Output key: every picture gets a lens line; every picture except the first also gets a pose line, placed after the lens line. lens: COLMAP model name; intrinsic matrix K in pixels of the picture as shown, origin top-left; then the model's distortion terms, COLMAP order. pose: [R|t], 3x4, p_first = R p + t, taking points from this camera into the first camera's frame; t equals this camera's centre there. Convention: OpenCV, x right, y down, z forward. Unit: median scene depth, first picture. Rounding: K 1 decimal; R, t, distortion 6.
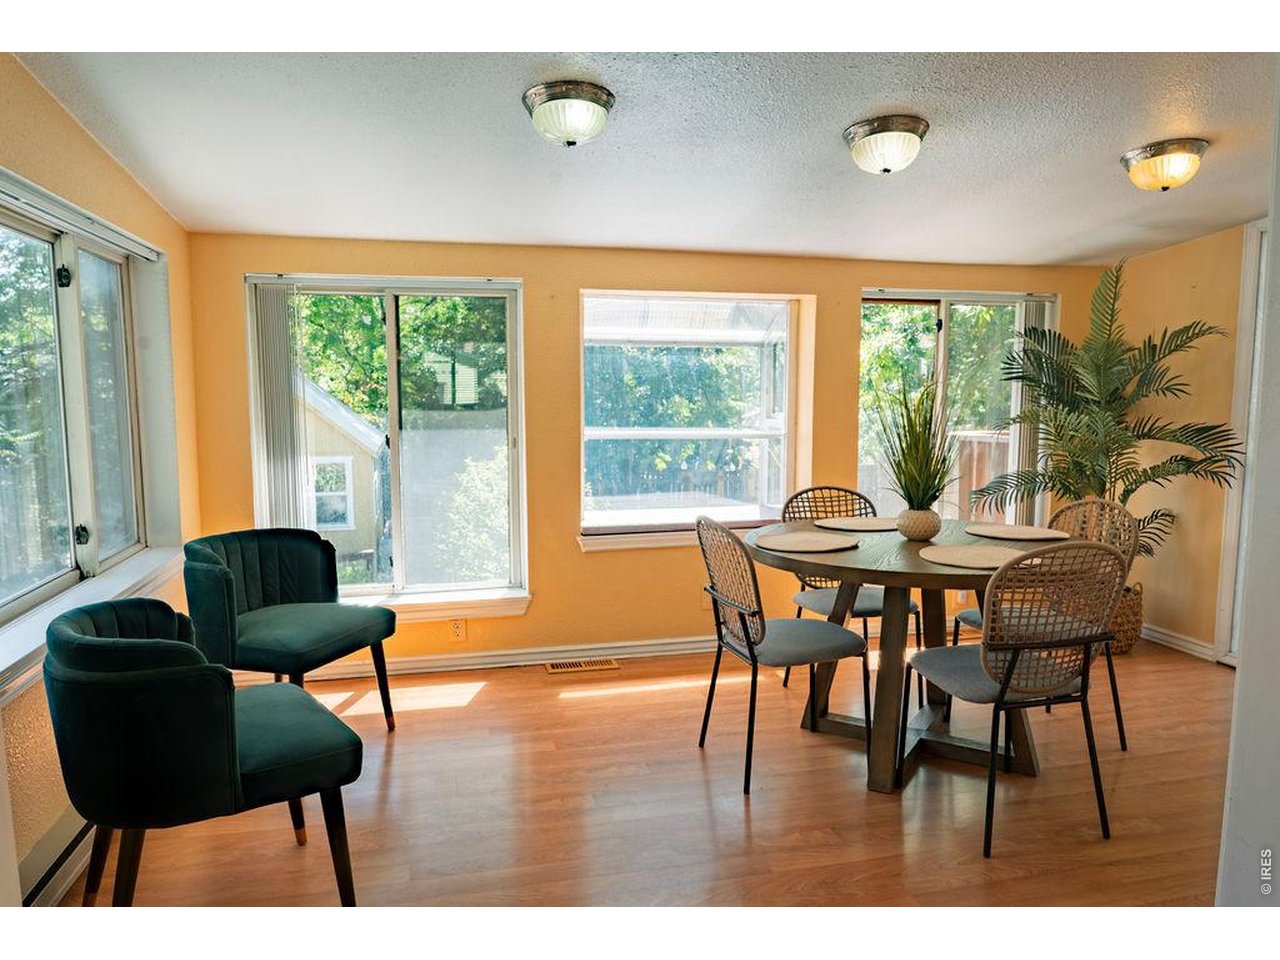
lens RADIAL K [[866.6, 0, 638.1], [0, 866.6, 482.5], [0, 0, 1]] dist [-0.001268, -0.014756]
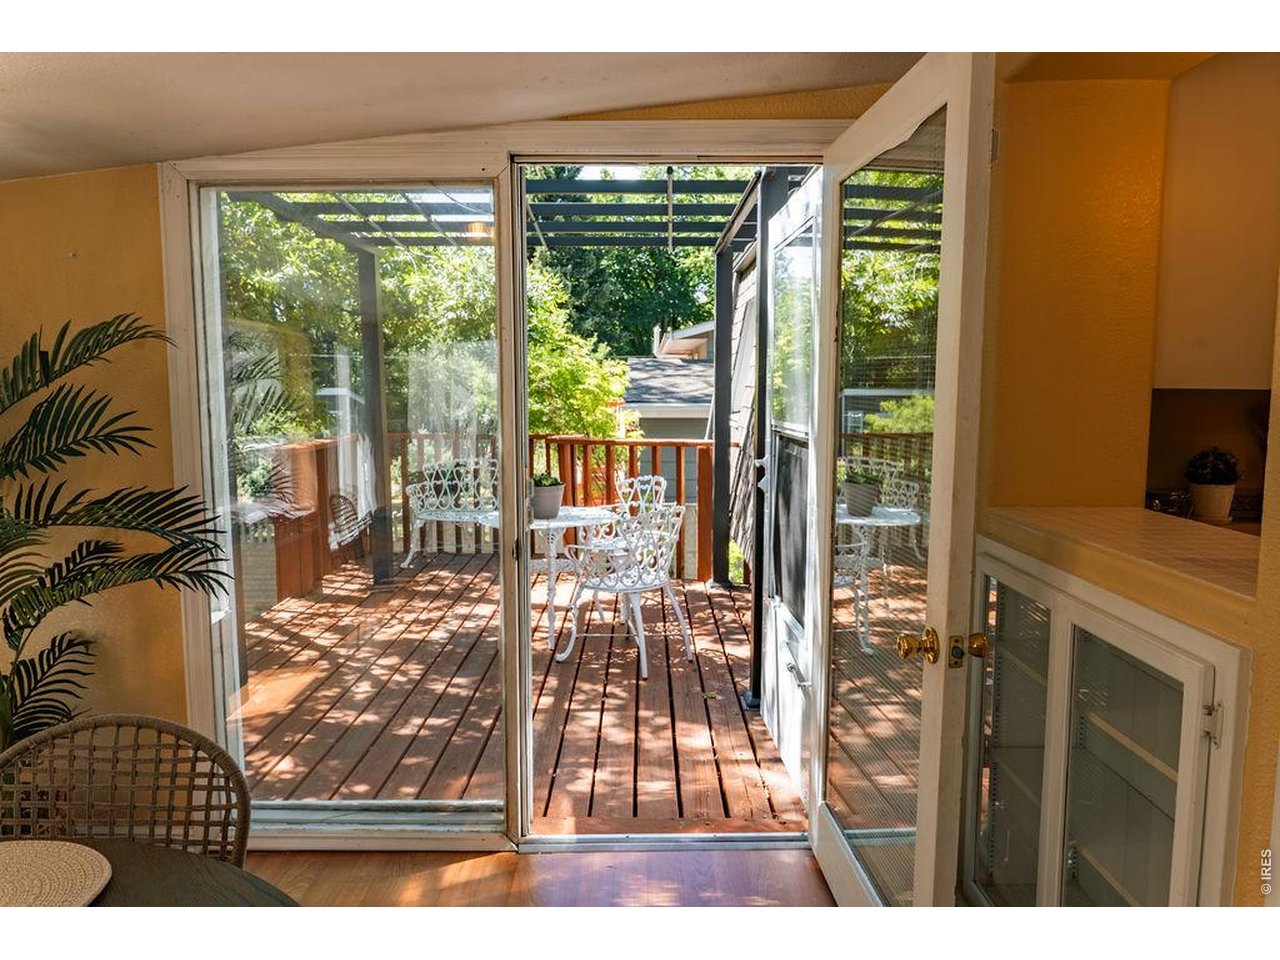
lens RADIAL K [[866.6, 0, 638.8], [0, 866.6, 482.4], [0, 0, 1]] dist [-0.001268, -0.014756]
pose [[0.240085, -0.101169, 0.965466, 0.162051], [0.105144, 0.991414, 0.077742, -0.084023], [-0.965041, 0.082848, 0.248661, 0.526997]]
